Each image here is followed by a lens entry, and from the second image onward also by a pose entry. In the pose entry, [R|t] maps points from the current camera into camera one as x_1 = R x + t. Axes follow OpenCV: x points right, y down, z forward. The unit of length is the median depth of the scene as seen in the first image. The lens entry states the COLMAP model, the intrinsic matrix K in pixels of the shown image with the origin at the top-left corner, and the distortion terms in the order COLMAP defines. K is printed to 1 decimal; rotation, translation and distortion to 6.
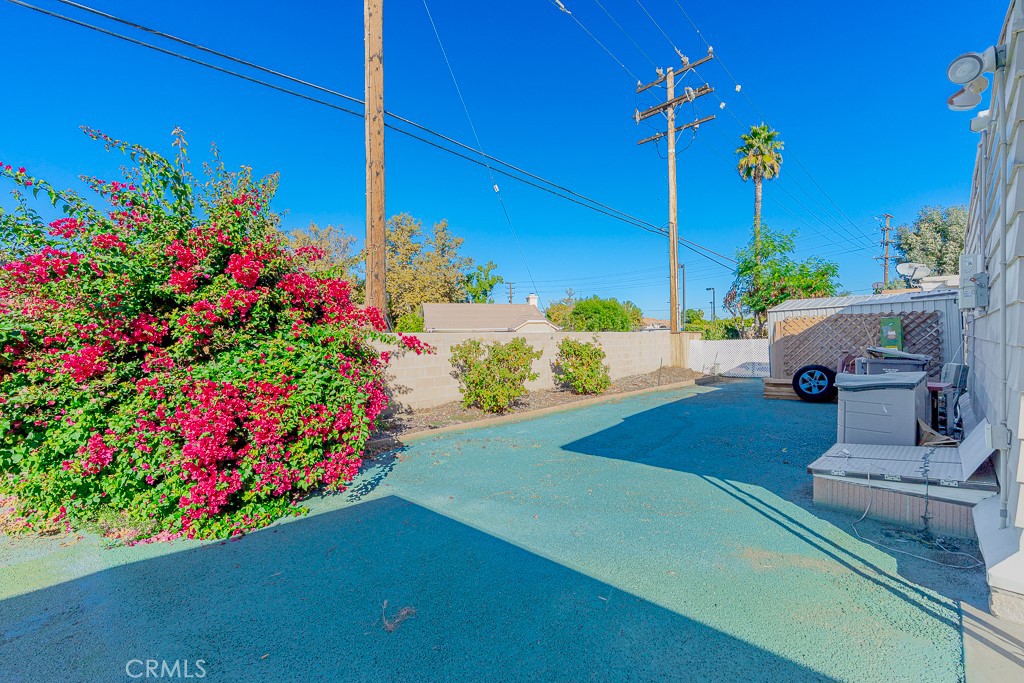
lens RADIAL K [[462.3, 0, 516.2], [0, 462.3, 343.8], [0, 0, 1]] dist [-0.004036, 0.000524]
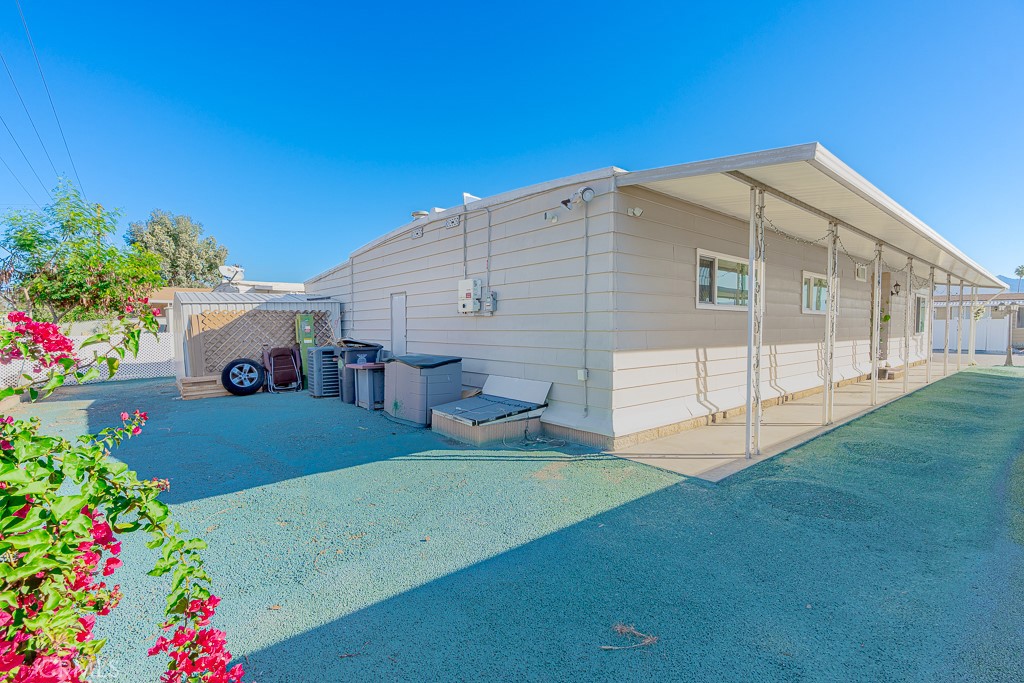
lens RADIAL K [[462.3, 0, 516.2], [0, 462.3, 343.8], [0, 0, 1]] dist [-0.004036, 0.000524]
pose [[0.124348, -0.029127, 0.991811, -0.293752], [0.022807, 0.999389, 0.026490, -0.000355], [-0.991976, 0.019326, 0.124937, 0.279002]]
